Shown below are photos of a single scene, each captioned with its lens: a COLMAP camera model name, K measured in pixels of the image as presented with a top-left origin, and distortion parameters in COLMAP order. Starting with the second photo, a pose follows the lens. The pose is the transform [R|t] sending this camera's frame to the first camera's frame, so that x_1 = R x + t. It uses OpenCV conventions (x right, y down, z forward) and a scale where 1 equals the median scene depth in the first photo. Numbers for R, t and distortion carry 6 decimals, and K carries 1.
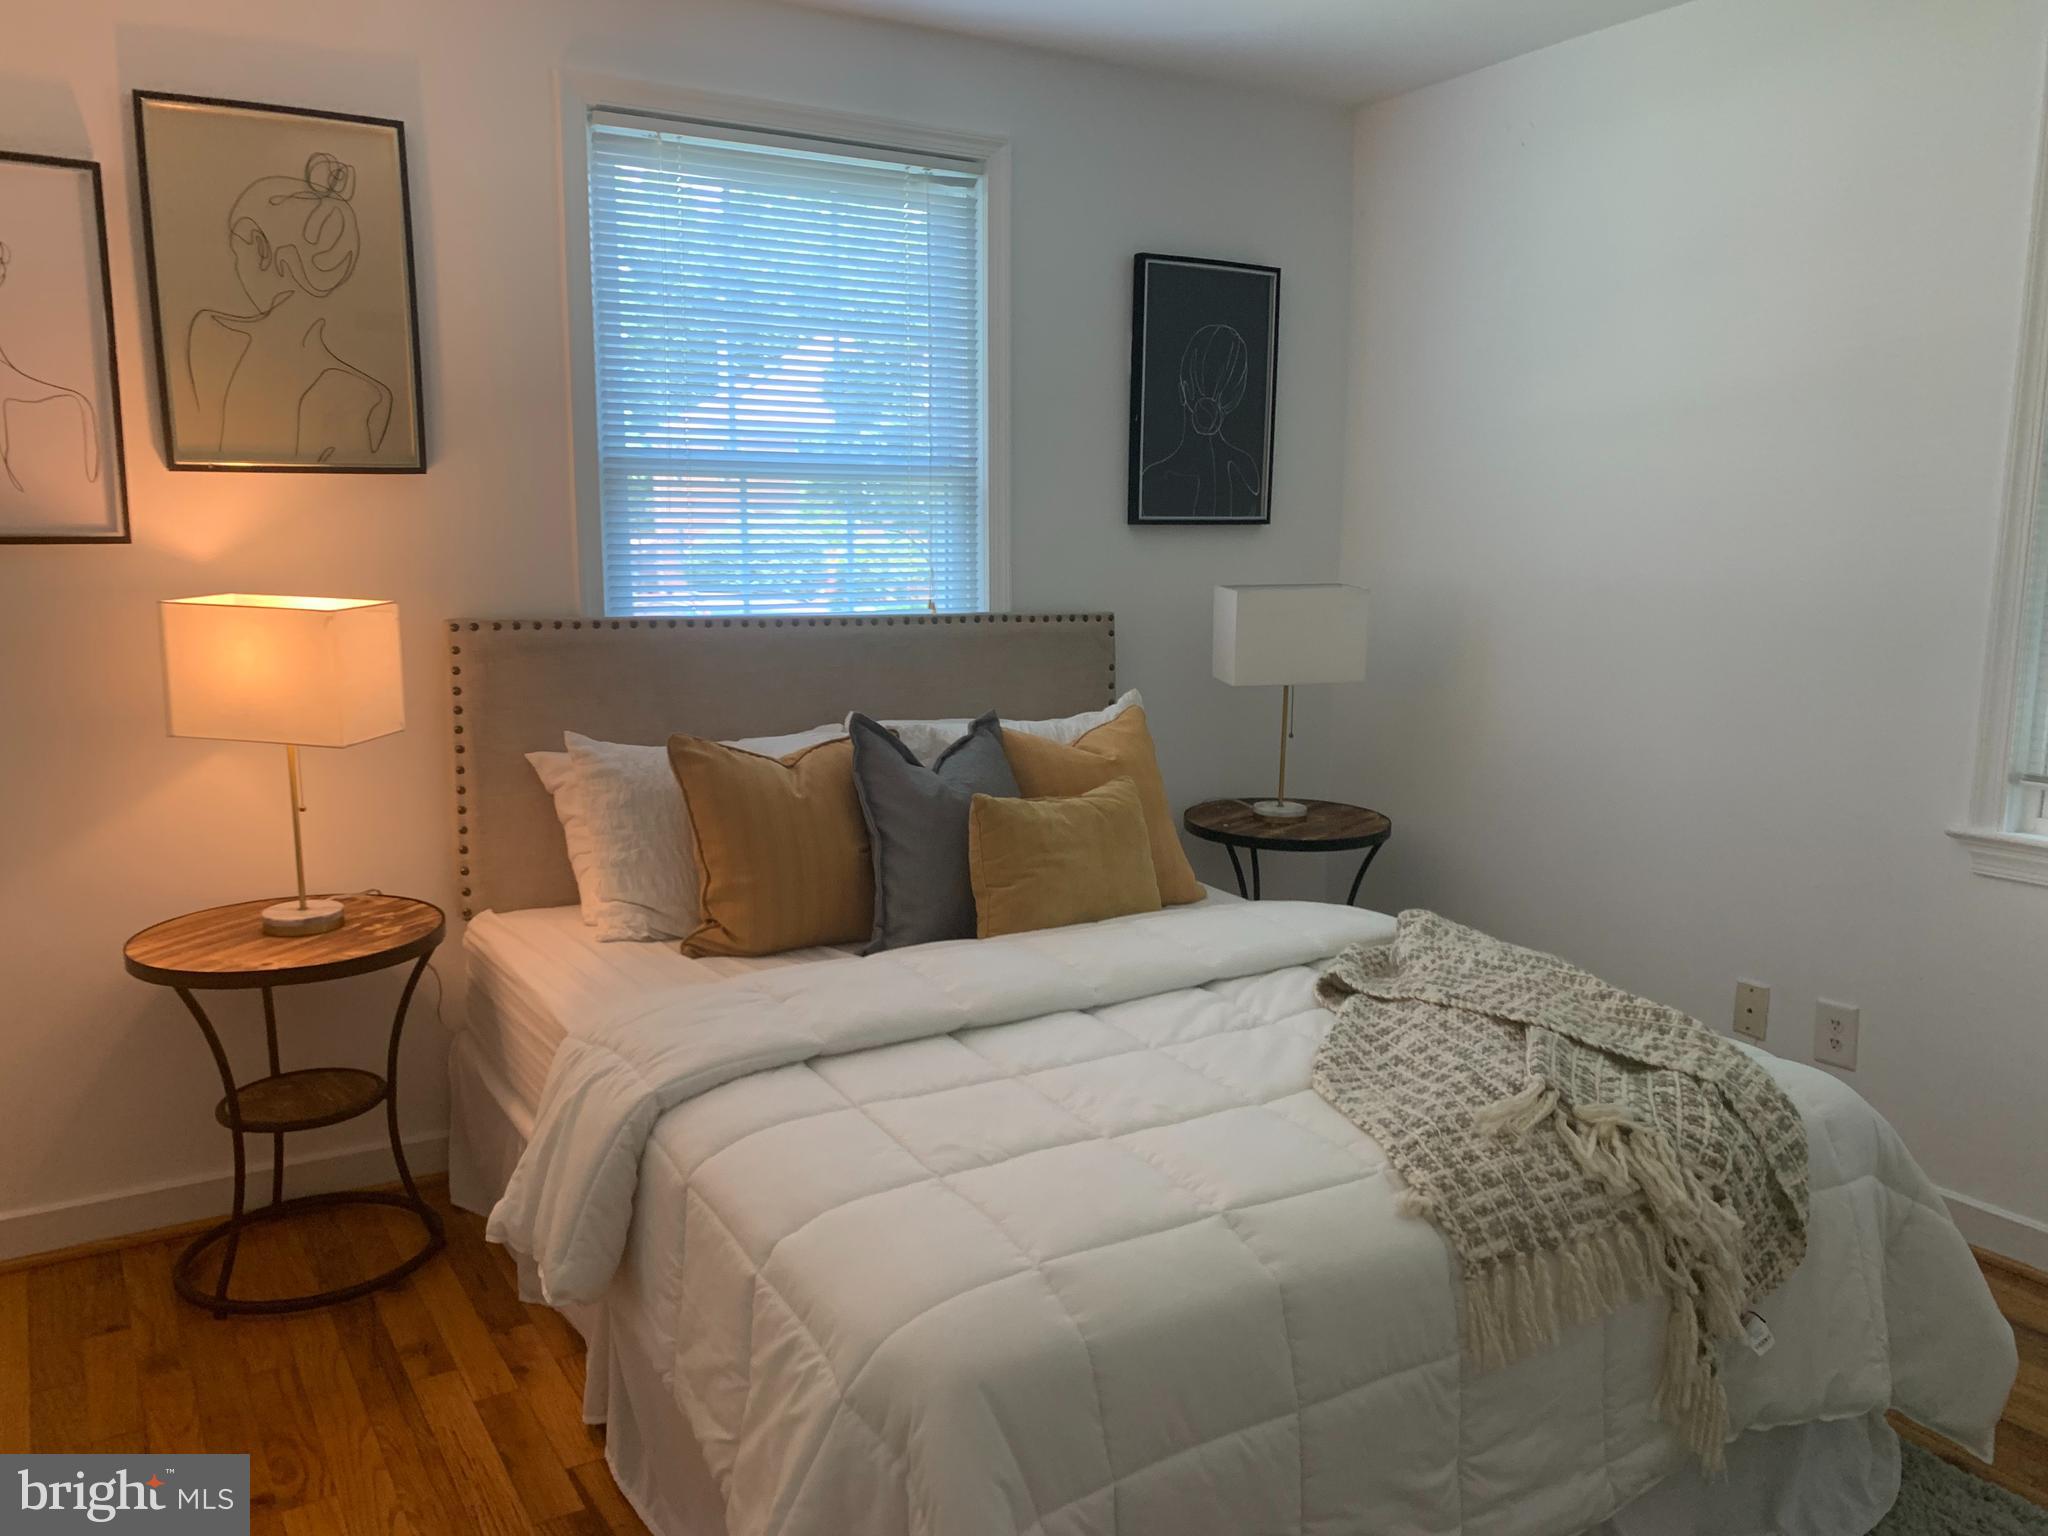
lens RADIAL K [[1557.8, 0, 1005.4], [0, 1557.8, 792.2], [0, 0, 1]] dist [0.044815, -0.049829]
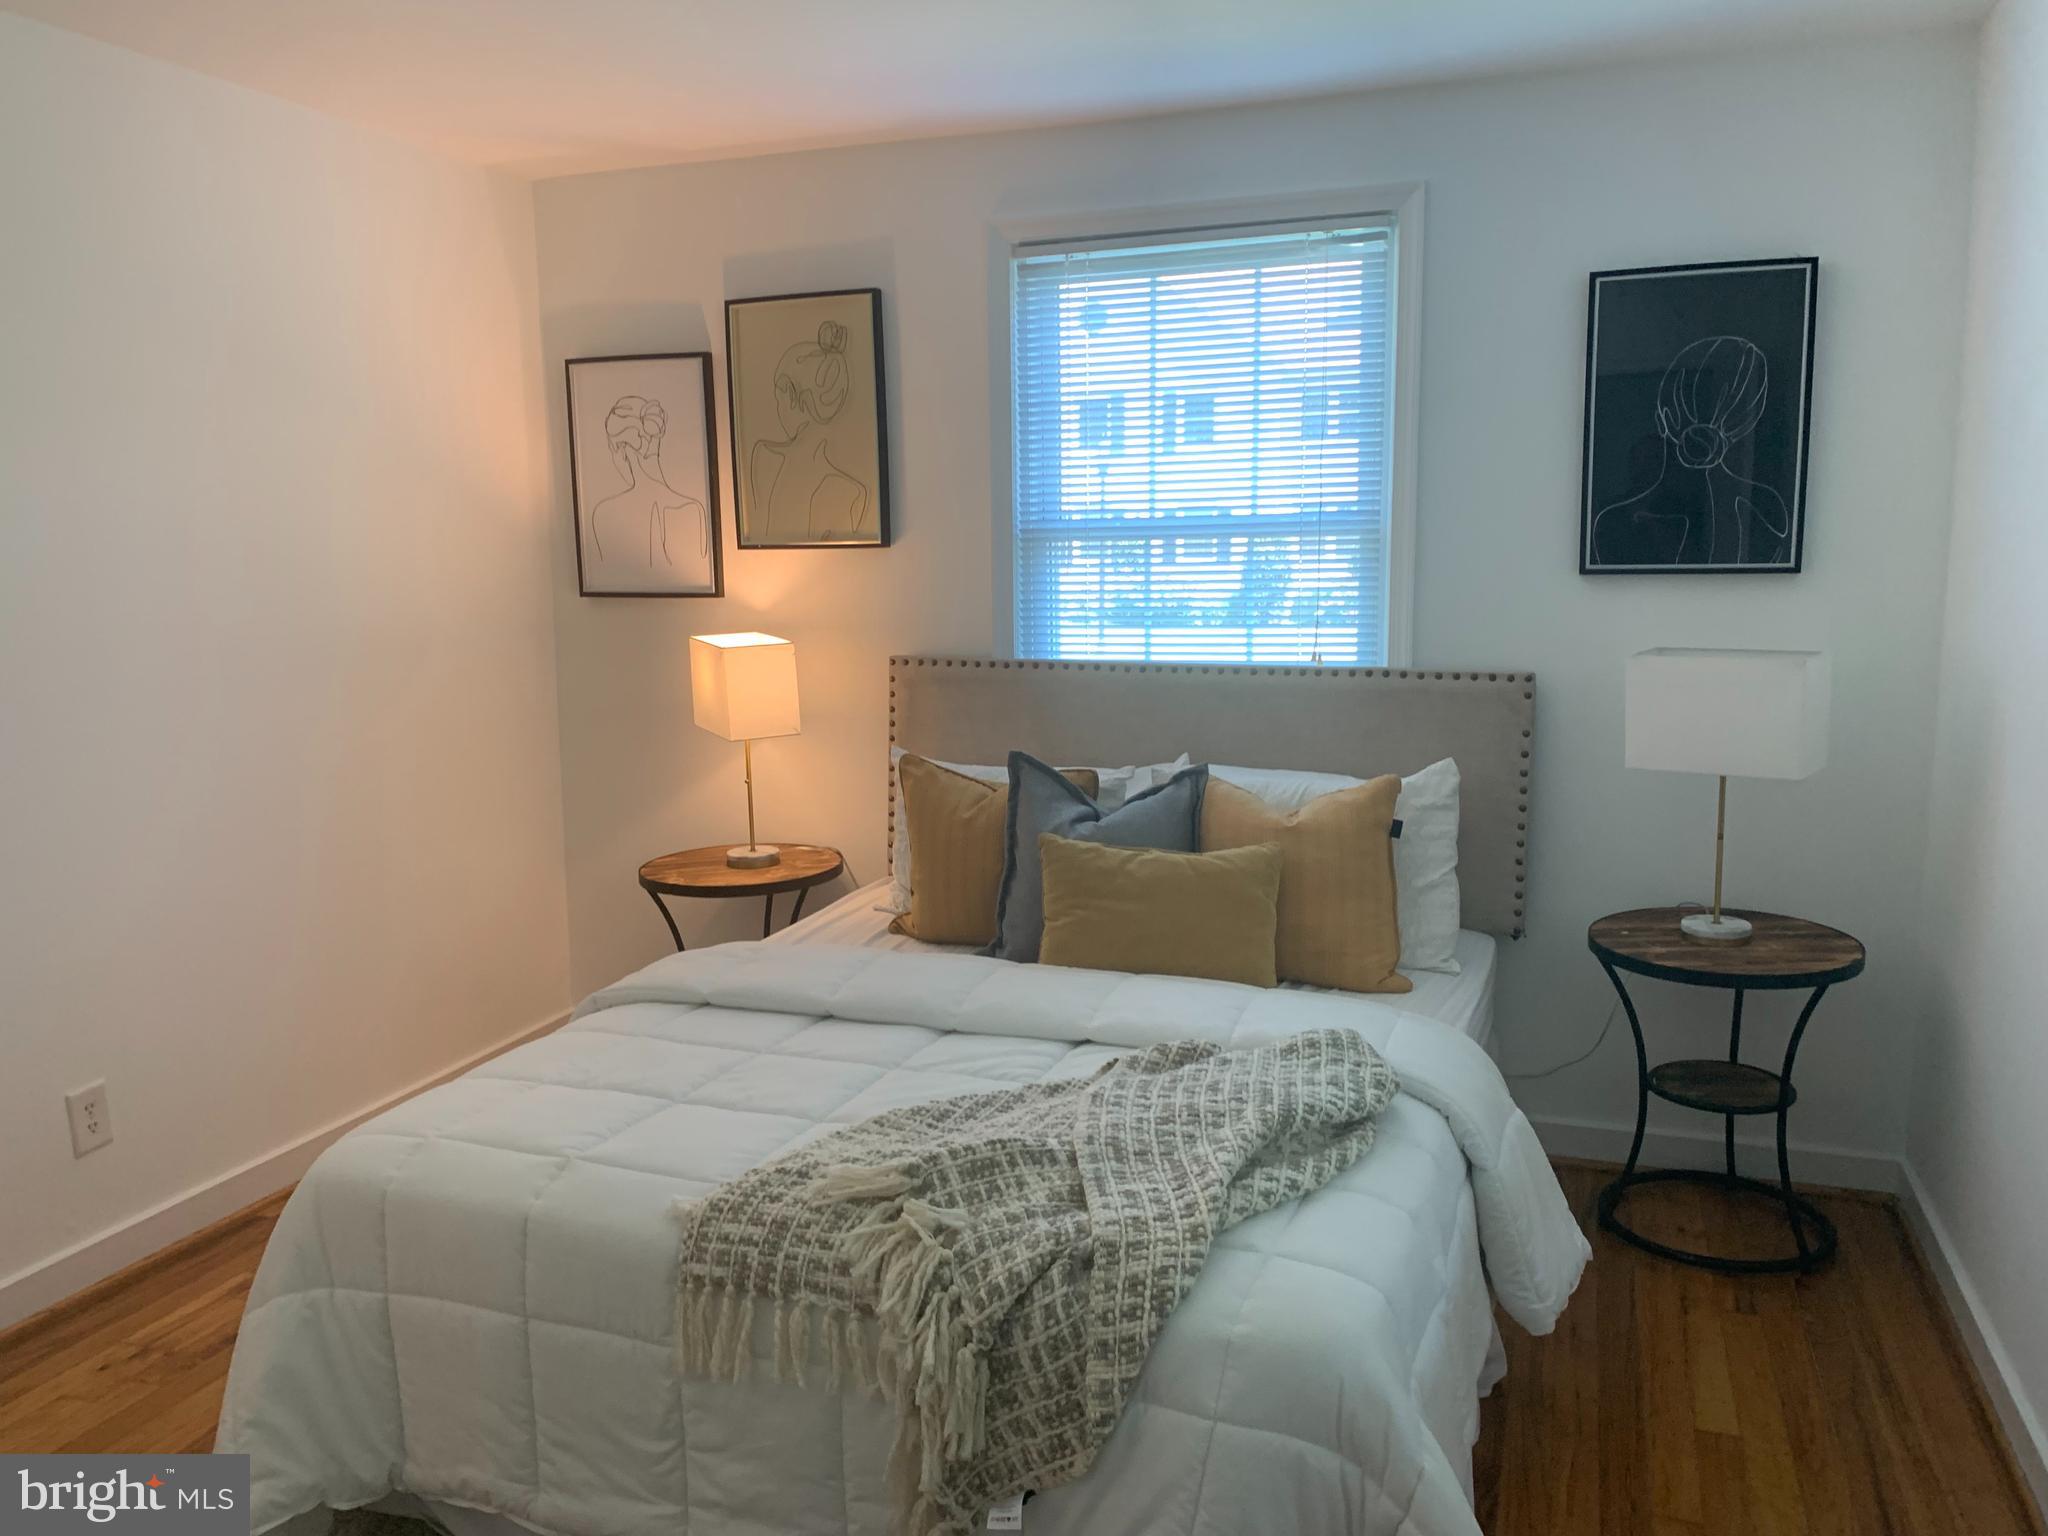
lens RADIAL K [[1557.8, 0, 1006.8], [0, 1557.8, 753.9], [0, 0, 1]] dist [0.044815, -0.049829]
pose [[0.624286, 0.092527, -0.775697, 0.795194], [-0.116479, 0.992886, 0.024690, -0.077249], [0.772463, 0.074938, 0.630623, 0.276016]]
